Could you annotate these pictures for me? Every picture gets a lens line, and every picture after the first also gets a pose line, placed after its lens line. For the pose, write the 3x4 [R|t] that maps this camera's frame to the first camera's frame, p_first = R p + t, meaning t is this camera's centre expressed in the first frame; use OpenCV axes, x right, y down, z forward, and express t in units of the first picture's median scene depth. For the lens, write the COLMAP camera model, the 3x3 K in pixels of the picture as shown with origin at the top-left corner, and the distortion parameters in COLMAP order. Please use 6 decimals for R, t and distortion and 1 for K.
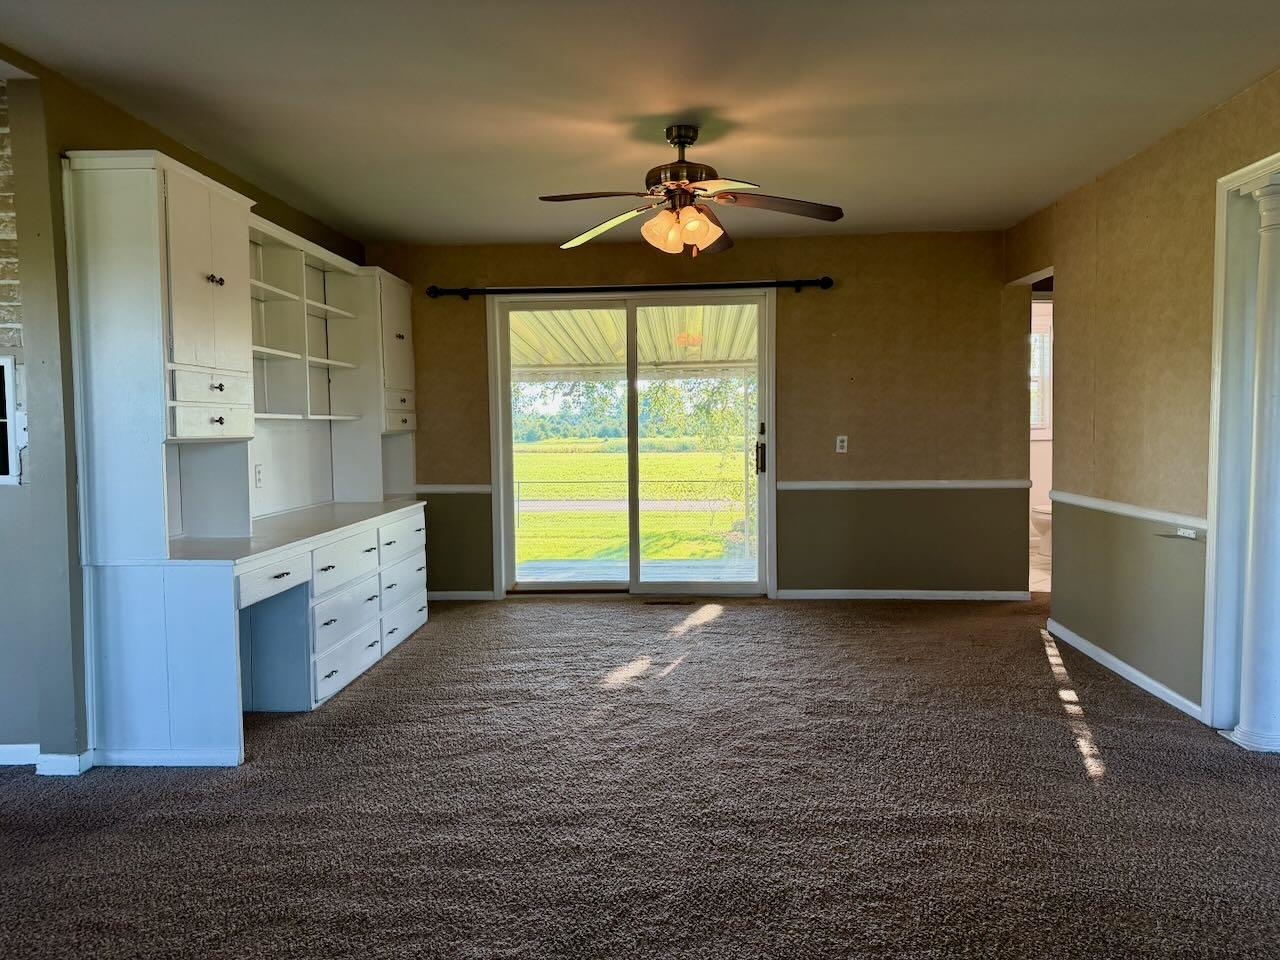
lens RADIAL K [[898.9, 0, 644.8], [0, 898.9, 481.5], [0, 0, 1]] dist [0.100168, -0.132664]
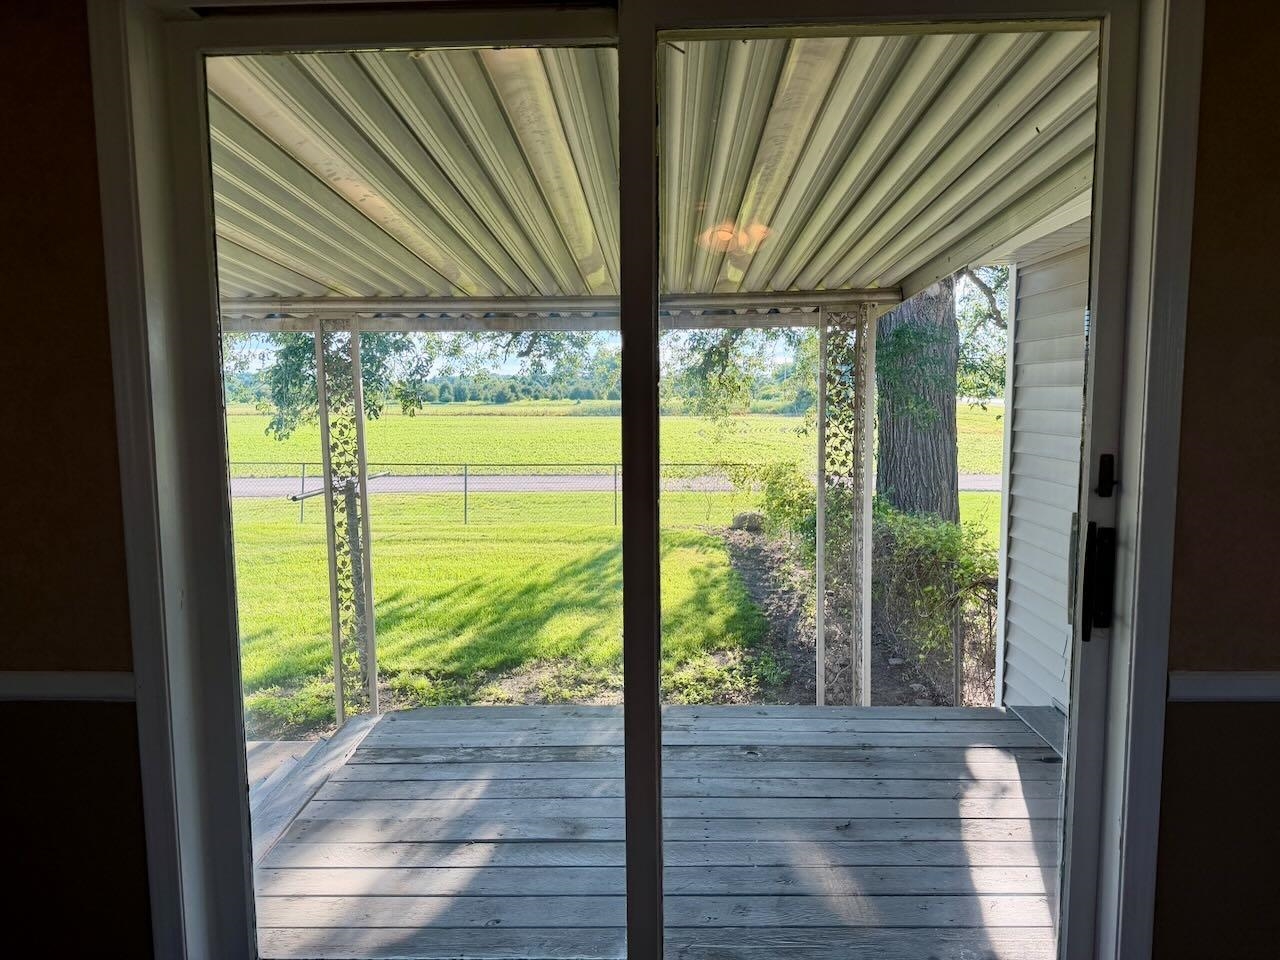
lens RADIAL K [[898.9, 0, 644.8], [0, 898.9, 481.5], [0, 0, 1]] dist [0.100168, -0.132664]
pose [[0.999551, -0.000236, 0.029953, -0.005903], [-0.001051, 0.999077, 0.042944, -0.019983], [-0.029935, -0.042956, 0.998628, 0.210625]]
